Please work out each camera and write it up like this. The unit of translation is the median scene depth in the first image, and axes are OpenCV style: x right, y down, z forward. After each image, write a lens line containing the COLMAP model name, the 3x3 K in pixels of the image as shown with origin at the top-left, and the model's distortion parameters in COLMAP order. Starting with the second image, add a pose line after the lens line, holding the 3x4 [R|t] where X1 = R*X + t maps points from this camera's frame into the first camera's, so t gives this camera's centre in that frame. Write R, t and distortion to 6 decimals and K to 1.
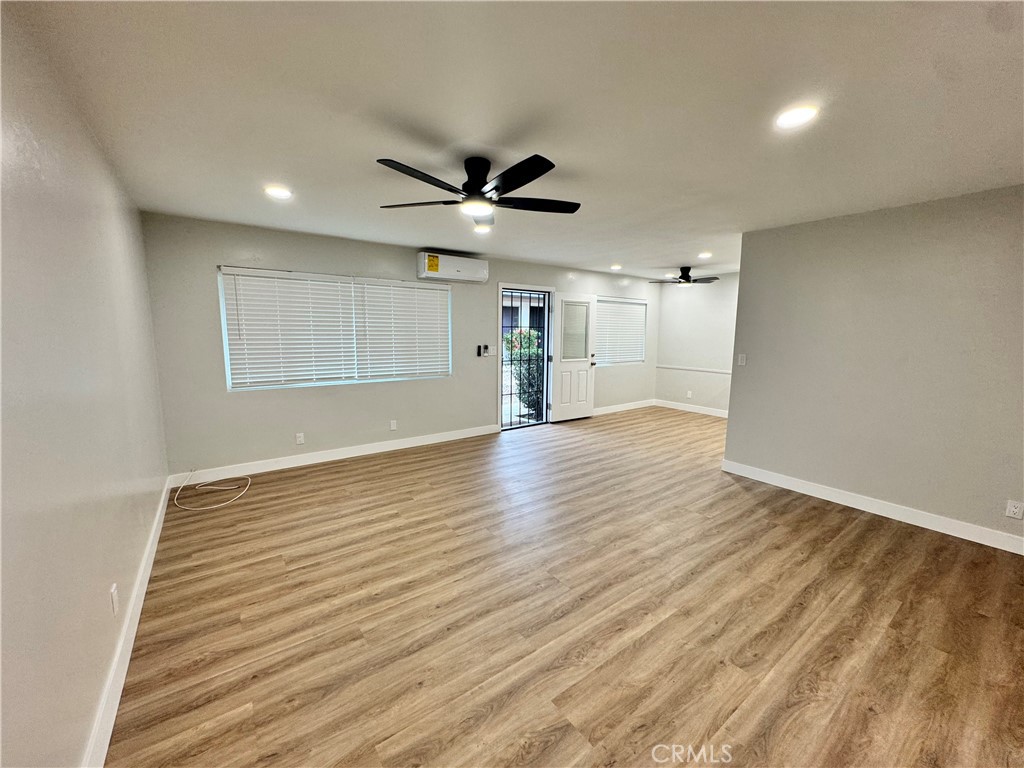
lens RADIAL K [[406.8, 0, 512.7], [0, 406.8, 384.3], [0, 0, 1]] dist [-0.002896, 0.000120]
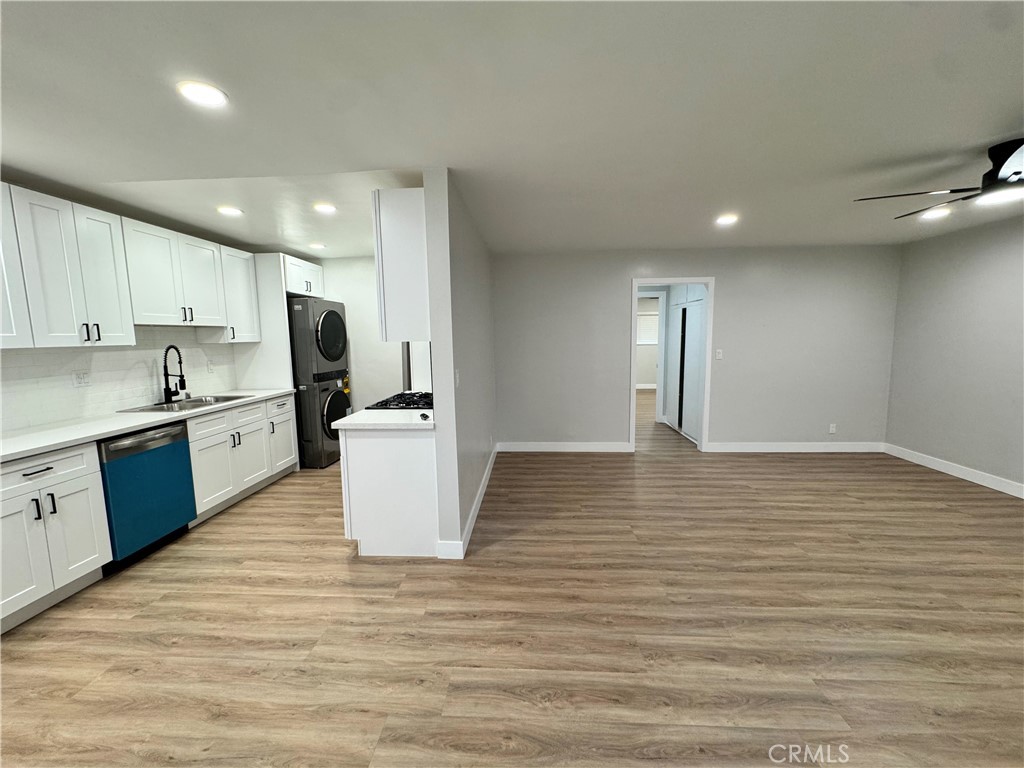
lens RADIAL K [[406.8, 0, 512.7], [0, 406.8, 384.3], [0, 0, 1]] dist [-0.002896, 0.000120]
pose [[-0.773943, -0.075139, 0.628781, 0.116540], [0.089168, 0.970112, 0.225682, -0.230099], [-0.626946, 0.230732, -0.744111, 1.753307]]
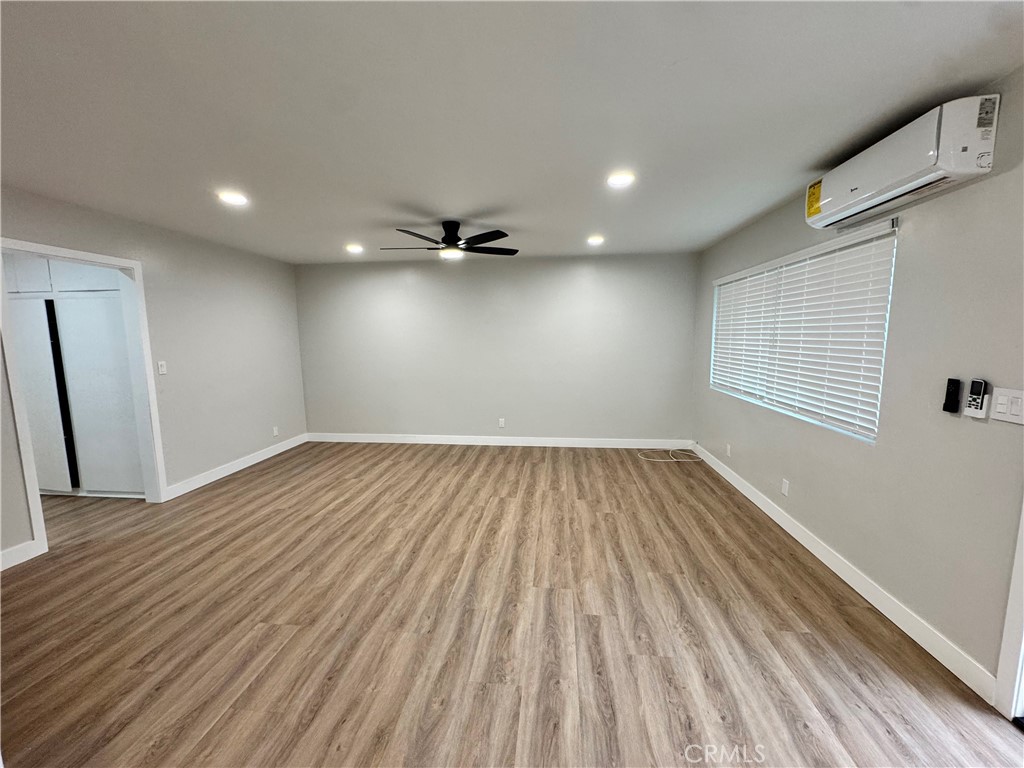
lens RADIAL K [[406.6, 0, 512.6], [0, 406.6, 384.9], [0, 0, 1]] dist [-0.000949, -0.000030]
pose [[-0.677967, 0.085606, -0.730090, 0.631167], [-0.094292, 0.974864, 0.201867, -0.202979], [0.729019, 0.205701, -0.652854, 1.585172]]
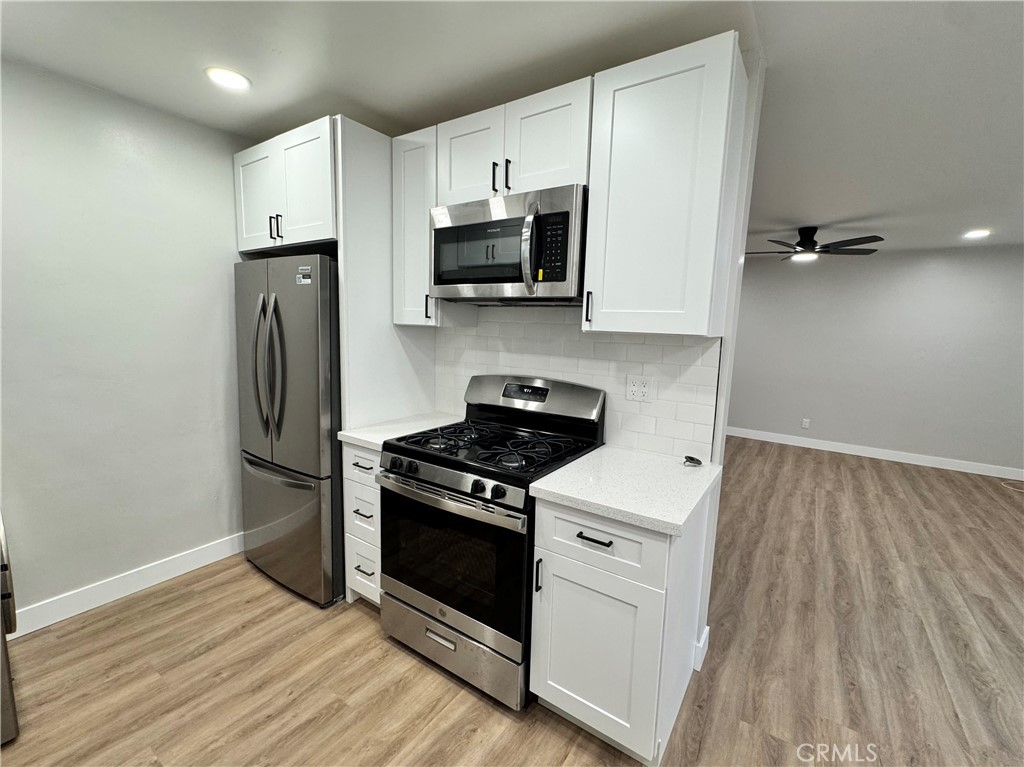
lens RADIAL K [[438.3, 0, 513.5], [0, 438.3, 383.4], [0, 0, 1]] dist [-0.002871, 0.000035]
pose [[-0.943905, 0.002448, -0.330207, 1.115392], [-0.086541, 0.963187, 0.254520, -0.206000], [0.318674, 0.268820, -0.908946, 1.662270]]
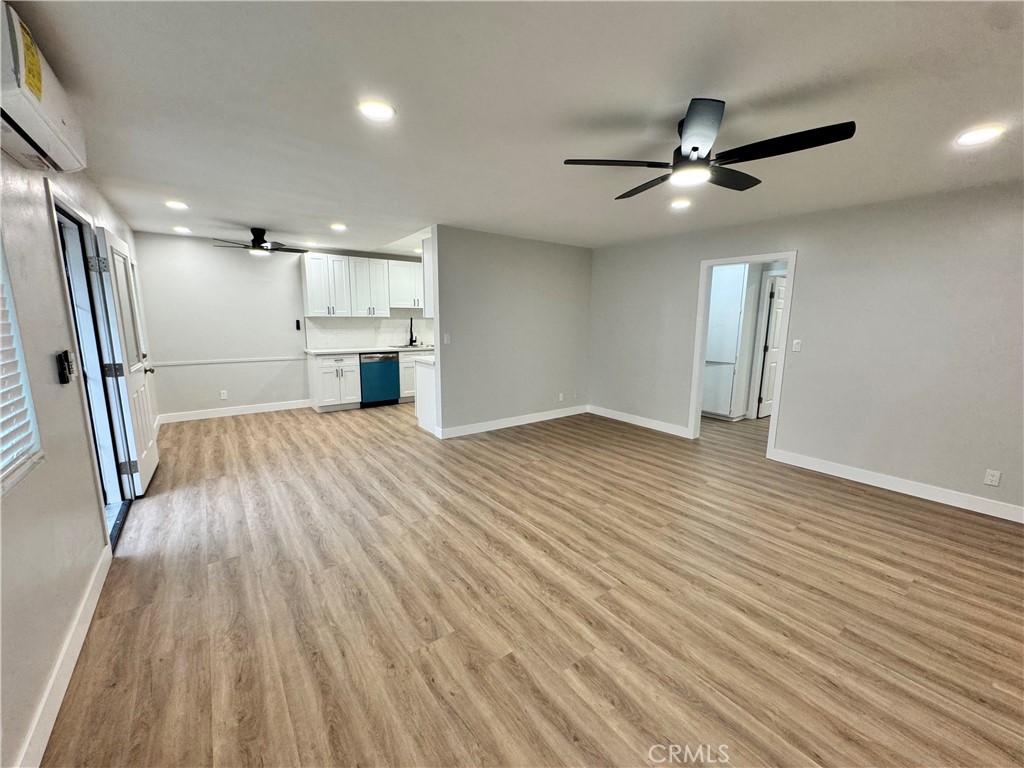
lens RADIAL K [[406.8, 0, 512.7], [0, 406.8, 384.3], [0, 0, 1]] dist [-0.002896, 0.000120]
pose [[-0.012822, -0.174254, 0.984617, -0.724184], [0.121176, 0.977170, 0.174514, -0.138513], [-0.992548, 0.121549, 0.008586, 1.014077]]
